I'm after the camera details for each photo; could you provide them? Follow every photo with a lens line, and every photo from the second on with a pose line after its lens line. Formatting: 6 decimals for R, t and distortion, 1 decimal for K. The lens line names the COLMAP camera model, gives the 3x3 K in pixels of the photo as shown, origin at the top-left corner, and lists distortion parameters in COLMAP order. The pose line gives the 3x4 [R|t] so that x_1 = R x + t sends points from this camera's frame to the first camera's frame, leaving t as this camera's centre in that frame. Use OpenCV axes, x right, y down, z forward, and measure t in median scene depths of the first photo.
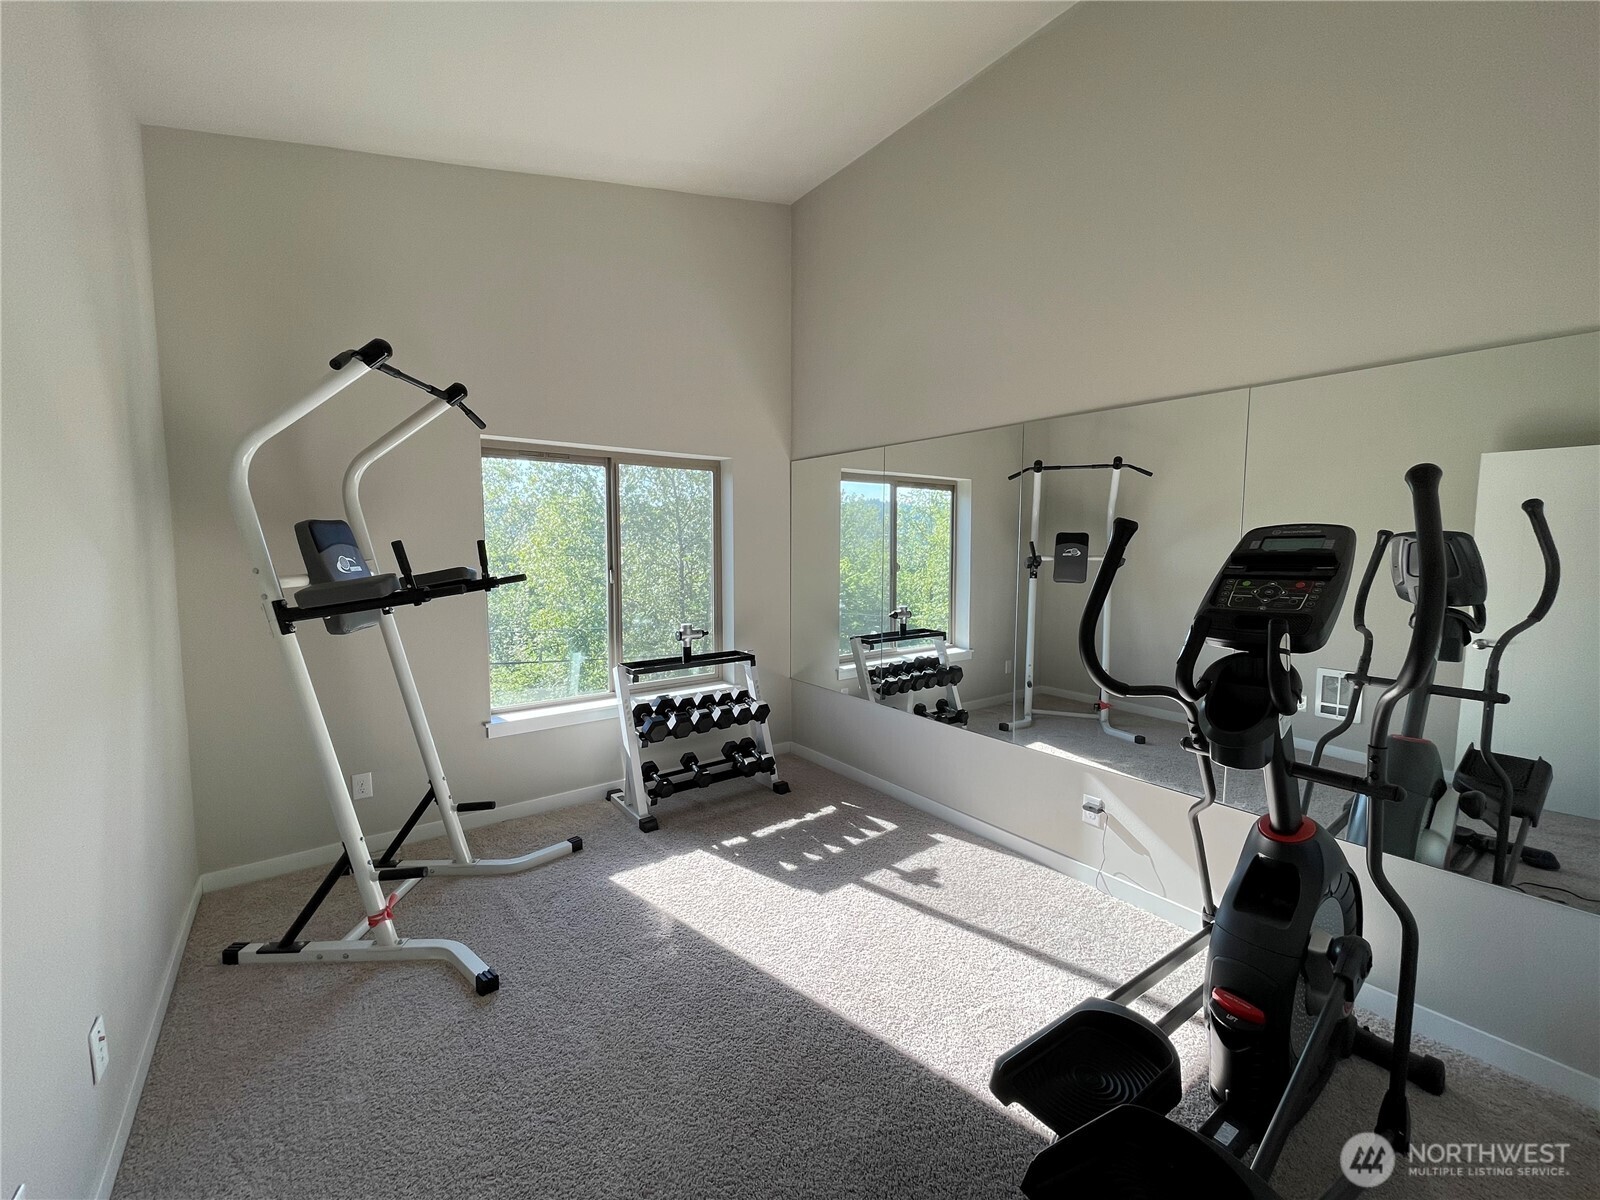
lens RADIAL K [[645.4, 0, 803.0], [0, 645.4, 598.8], [0, 0, 1]] dist [-0.002542, 0.001288]
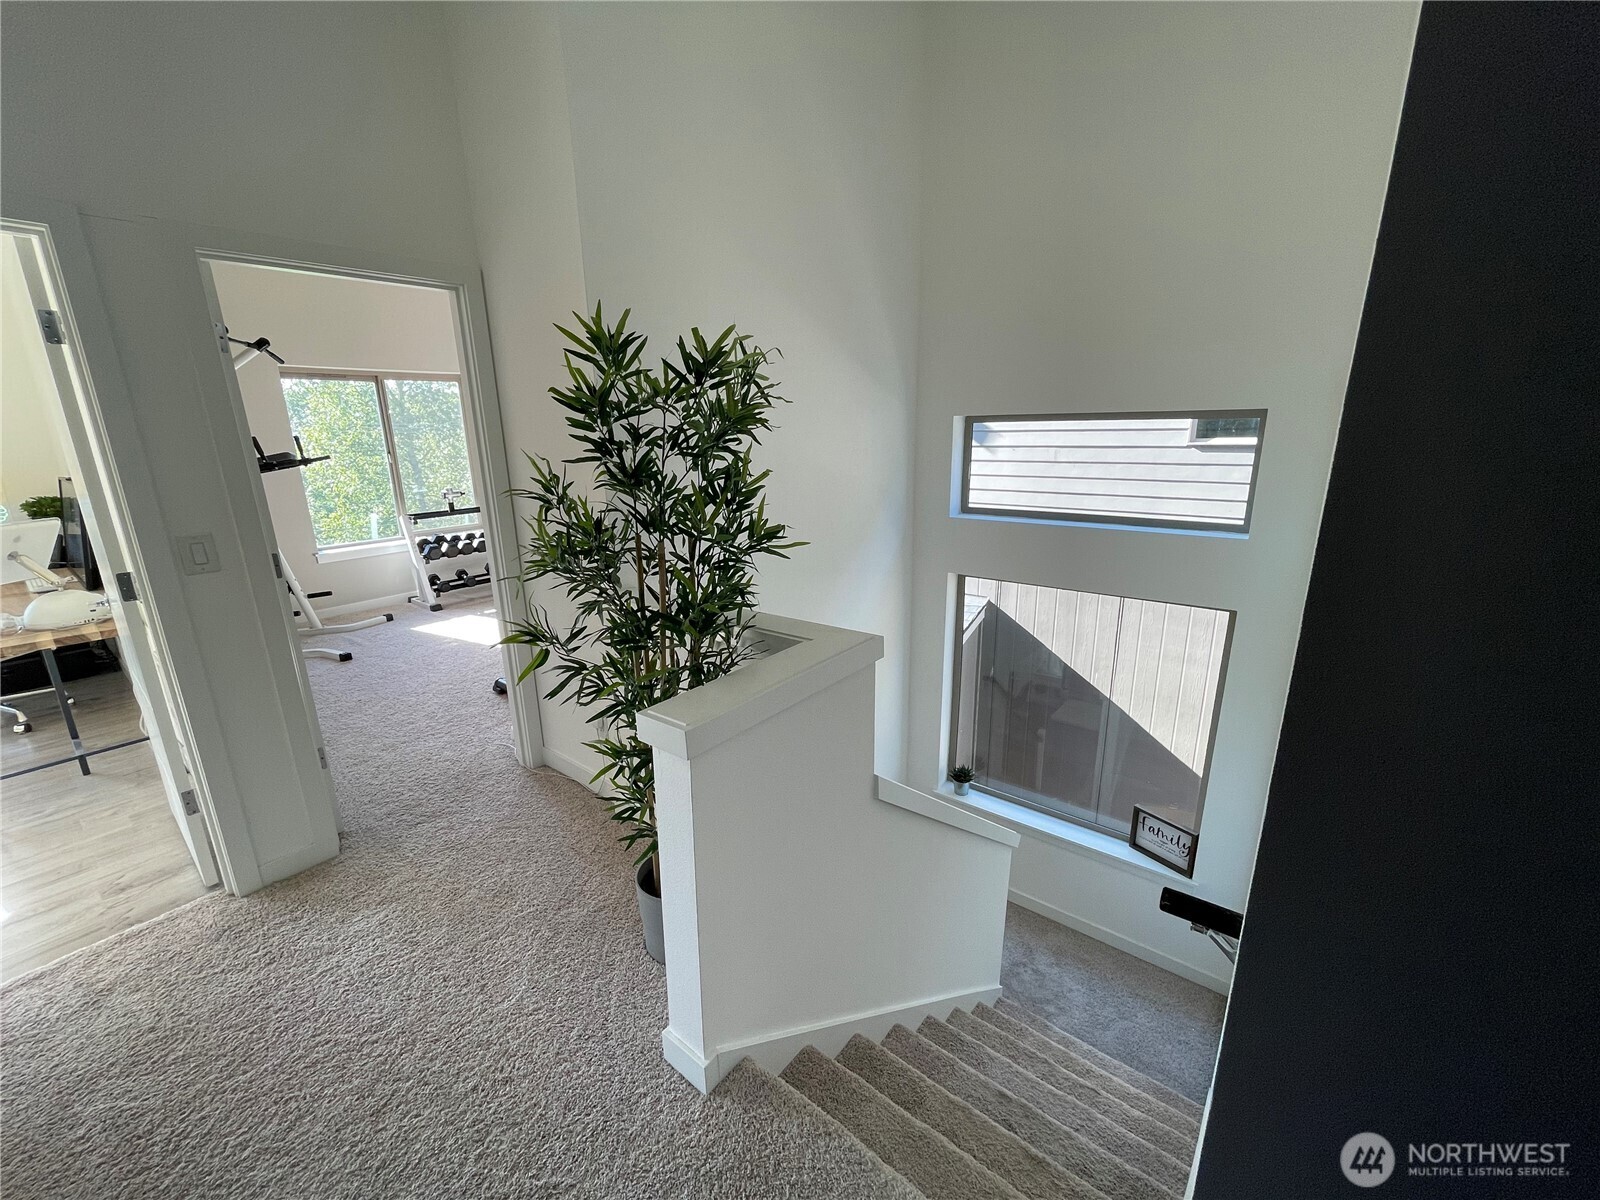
lens RADIAL K [[645.4, 0, 795.4], [0, 645.4, 599.7], [0, 0, 1]] dist [-0.002542, 0.001288]
pose [[0.970944, -0.085536, 0.223498, 0.280461], [0.045702, 0.983027, 0.177676, 0.071451], [-0.234902, -0.162299, 0.958374, -0.781724]]
